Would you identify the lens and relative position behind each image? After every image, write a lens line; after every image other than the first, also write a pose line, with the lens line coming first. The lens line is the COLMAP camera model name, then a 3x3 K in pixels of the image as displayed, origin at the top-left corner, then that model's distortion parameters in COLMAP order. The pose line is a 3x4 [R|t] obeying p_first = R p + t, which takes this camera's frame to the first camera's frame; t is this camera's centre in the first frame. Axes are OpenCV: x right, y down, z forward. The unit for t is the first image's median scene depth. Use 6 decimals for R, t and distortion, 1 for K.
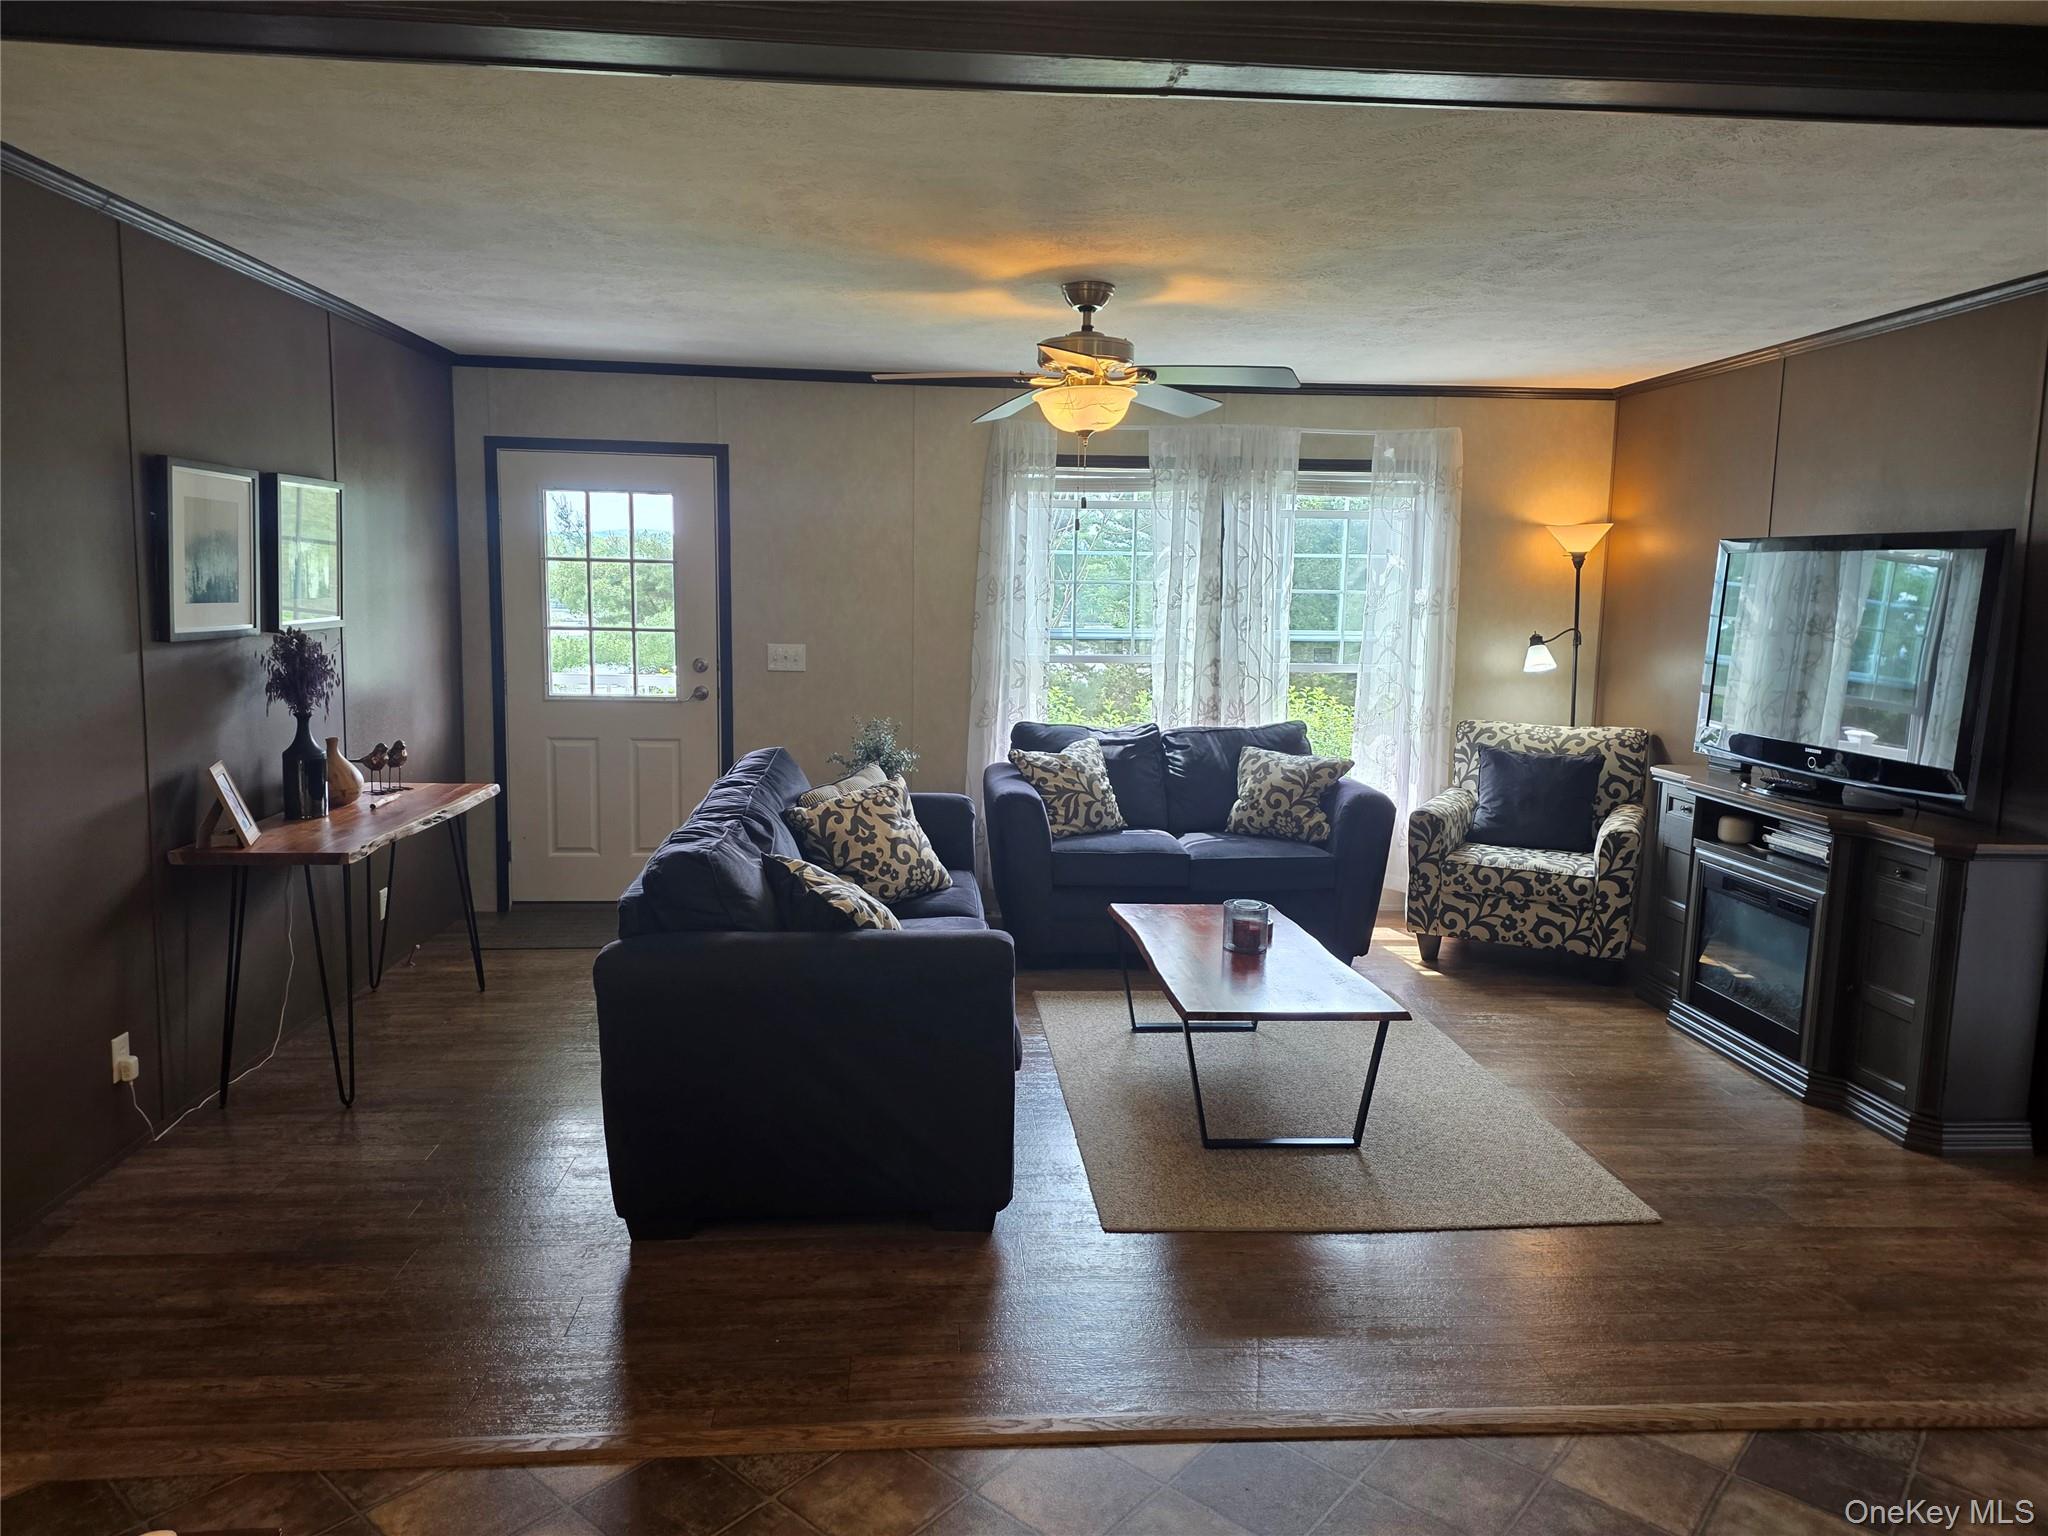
lens RADIAL K [[1357.1, 0, 1033.5], [0, 1357.1, 776.0], [0, 0, 1]] dist [0.150466, -0.277586]
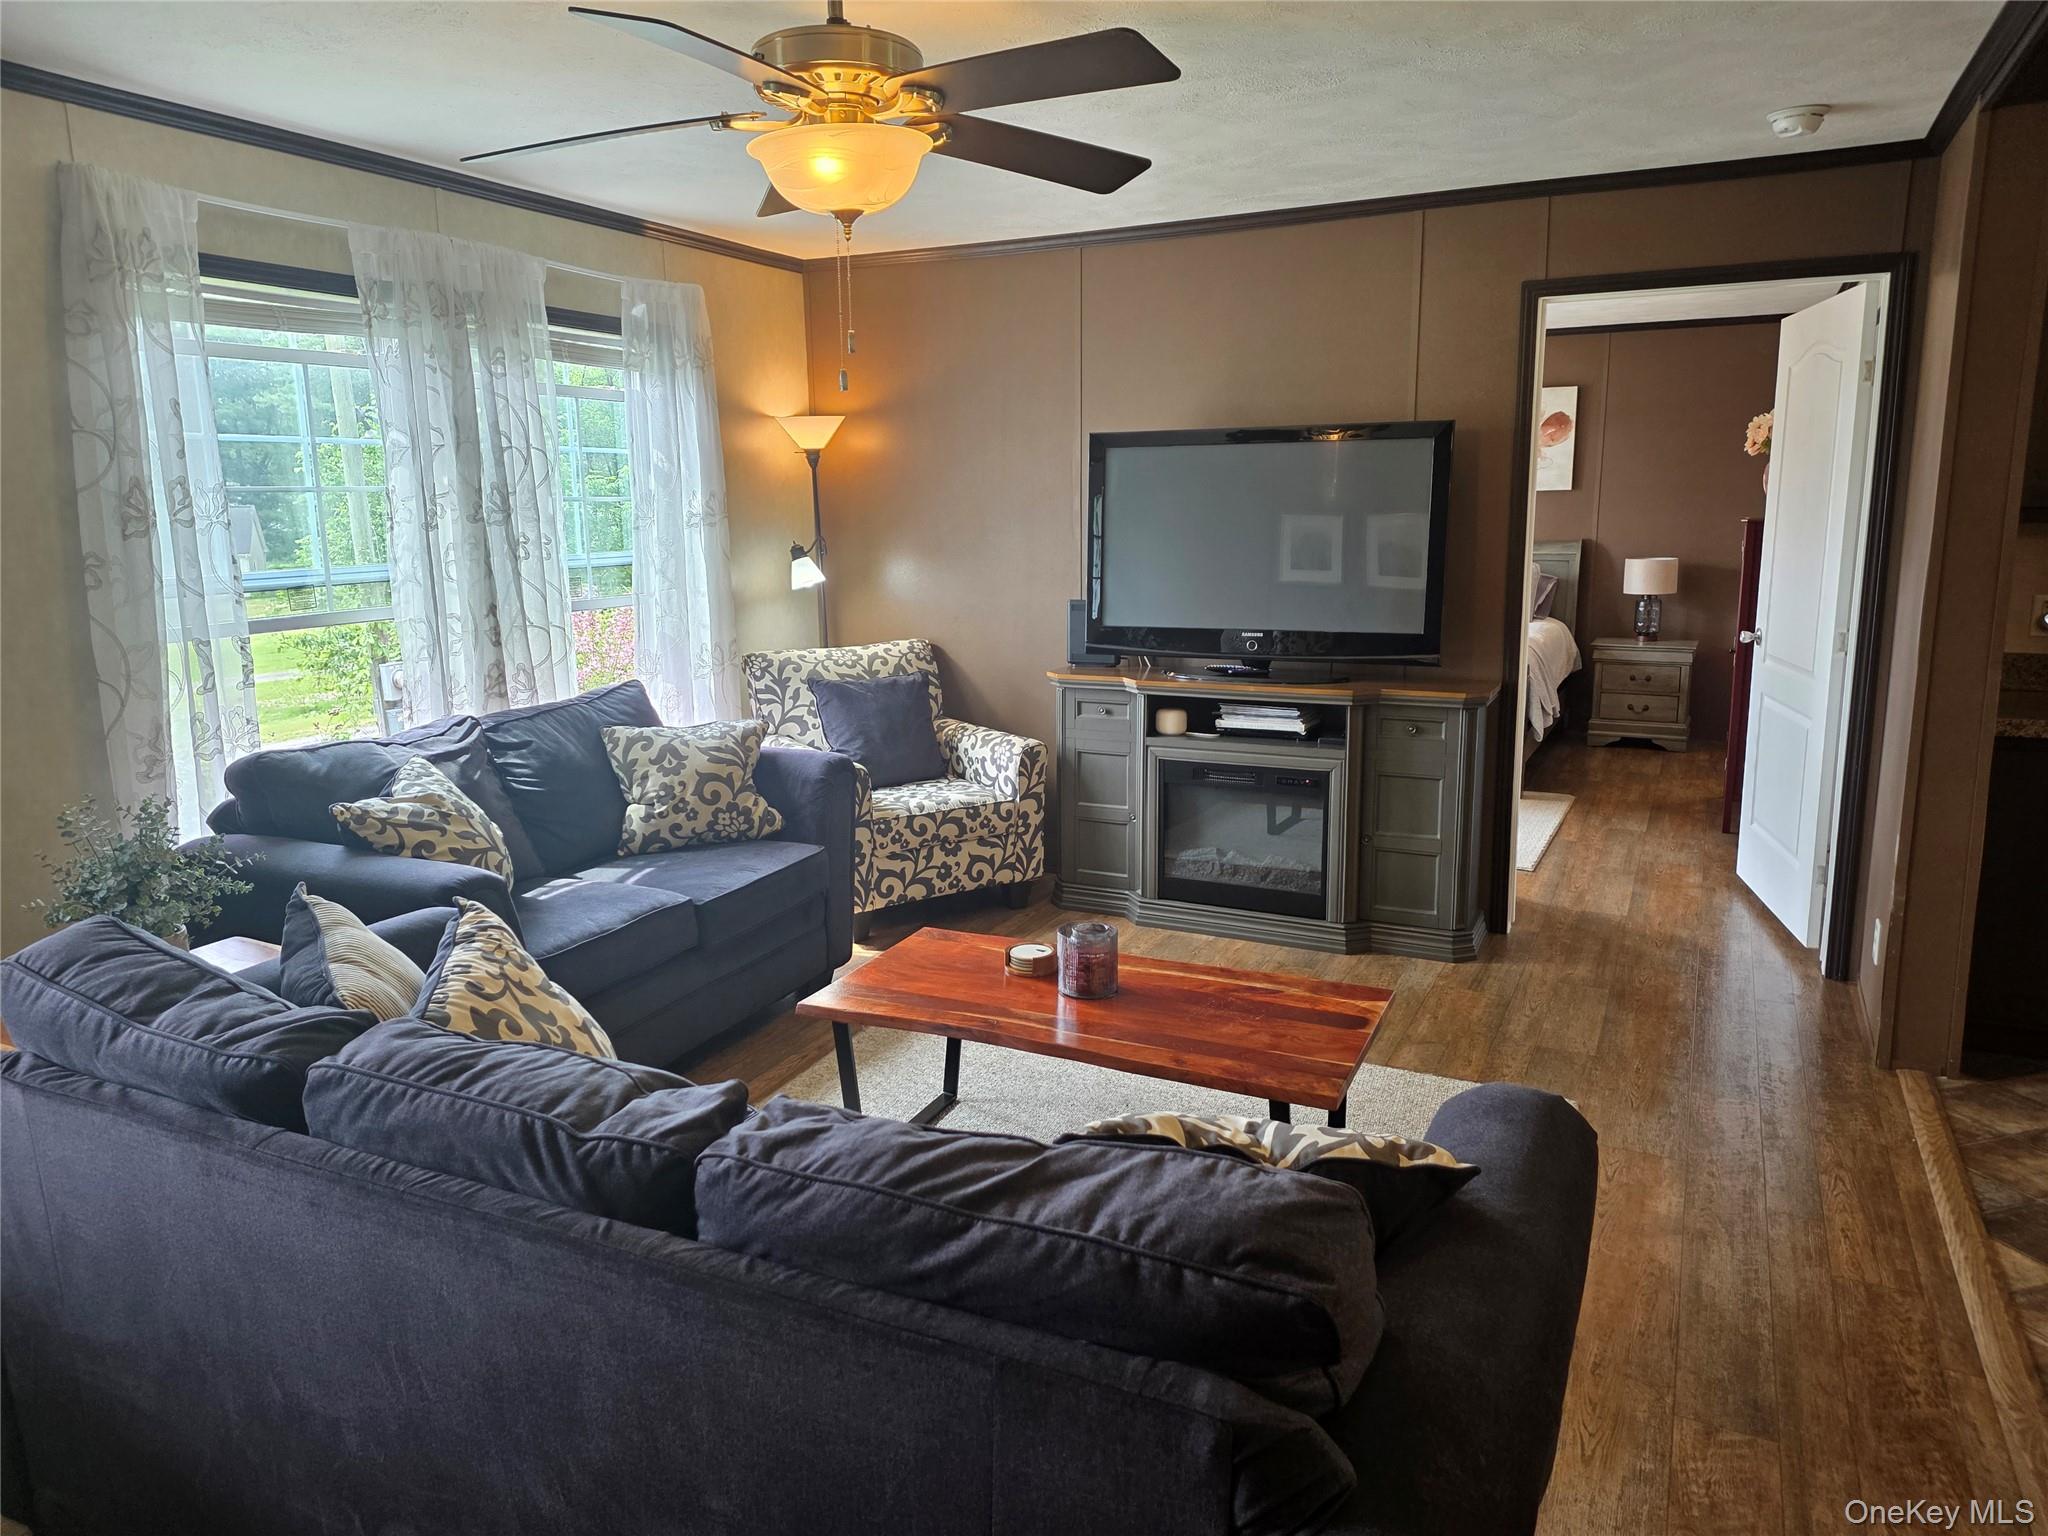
lens RADIAL K [[1339.8, 0, 1081.2], [0, 1339.8, 736.2], [0, 0, 1]] dist [0.188905, -0.268318]
pose [[0.503984, -0.177491, 0.845279, -0.322153], [0.143344, 0.982274, 0.120790, -0.069710], [-0.851735, 0.060289, 0.520492, 0.463168]]
